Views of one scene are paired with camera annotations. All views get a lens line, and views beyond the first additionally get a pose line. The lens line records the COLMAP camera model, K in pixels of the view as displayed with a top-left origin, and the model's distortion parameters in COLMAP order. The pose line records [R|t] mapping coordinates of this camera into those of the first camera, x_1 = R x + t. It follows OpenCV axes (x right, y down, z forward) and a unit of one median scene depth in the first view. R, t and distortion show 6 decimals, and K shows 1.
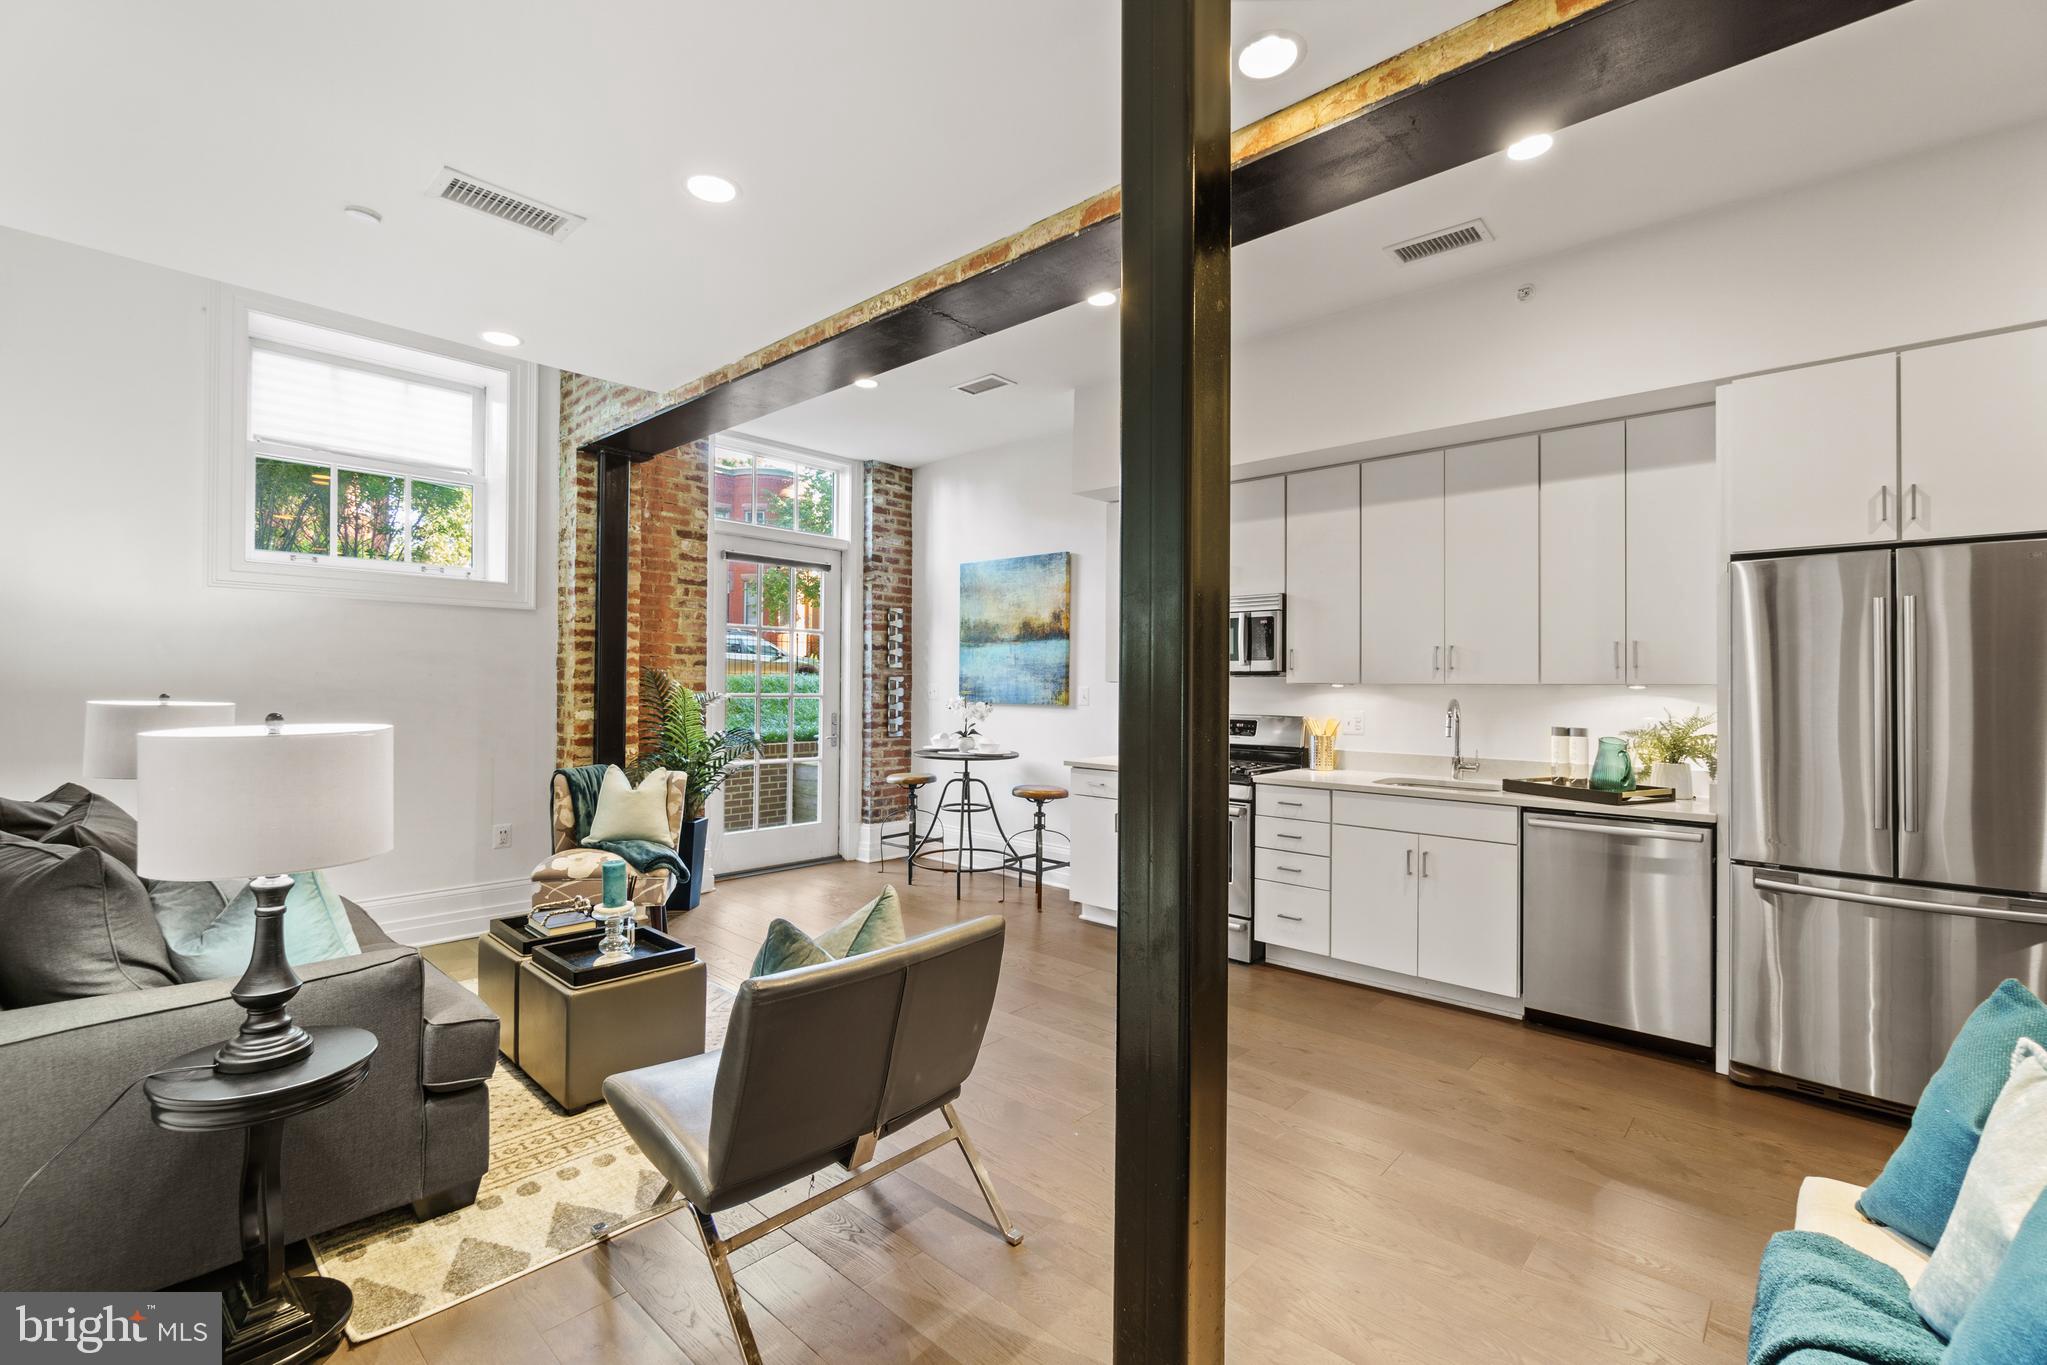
lens RADIAL K [[894.7, 0, 1011.0], [0, 894.7, 673.9], [0, 0, 1]] dist [-0.000978, 0.000182]
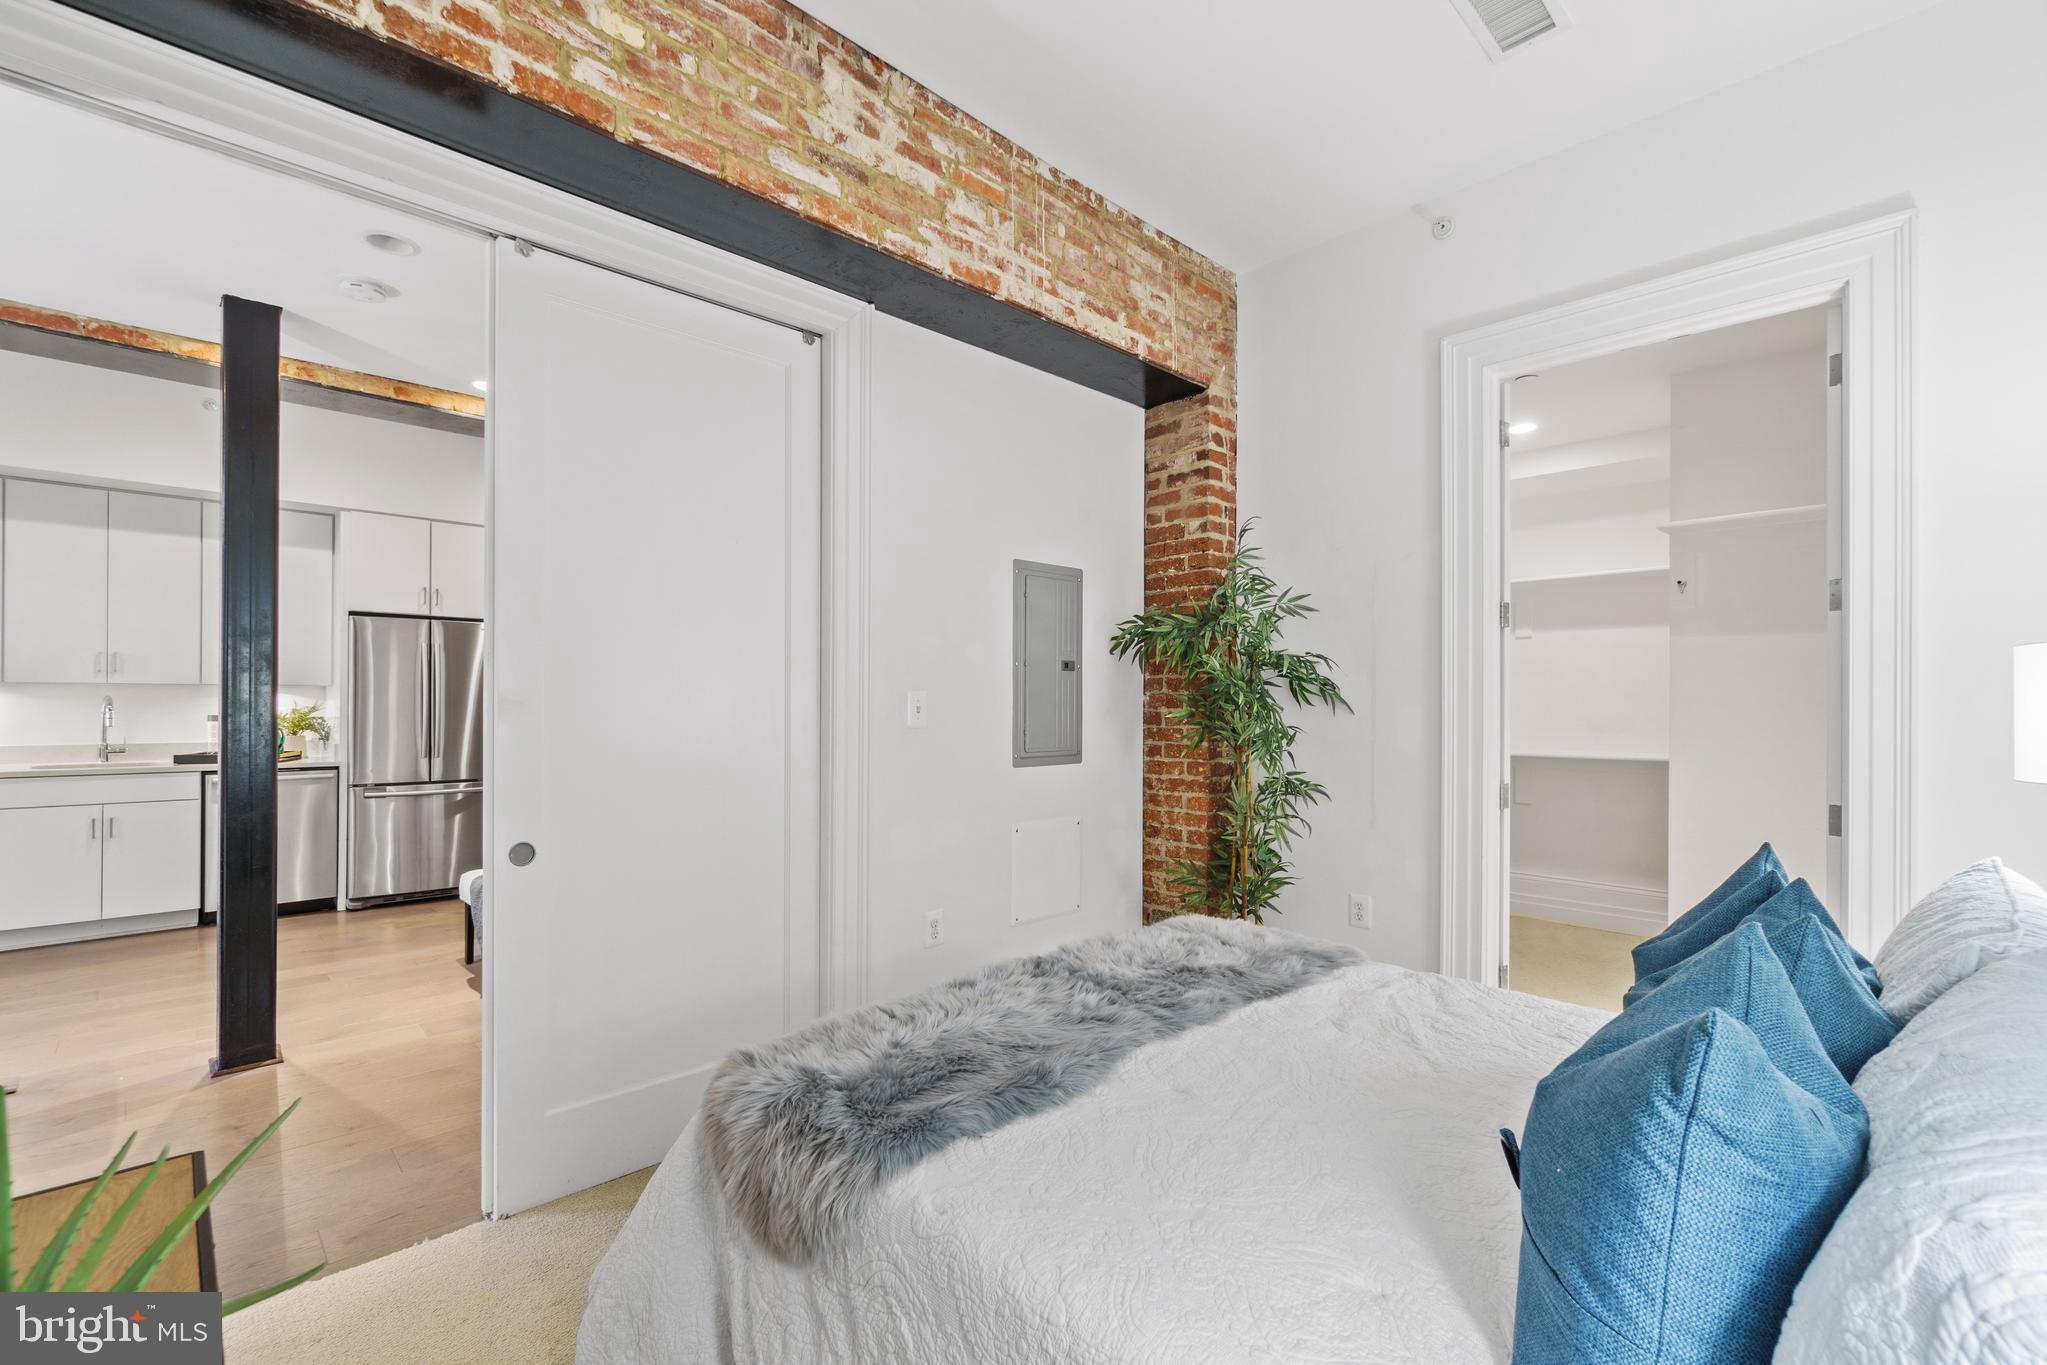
lens RADIAL K [[894.7, 0, 1017.2], [0, 894.7, 696.0], [0, 0, 1]] dist [-0.000978, 0.000182]
pose [[0.055785, -0.001632, 0.998441, -0.469039], [-0.017185, 0.999849, 0.002594, 0.002737], [-0.998295, -0.017303, 0.055749, -0.216964]]
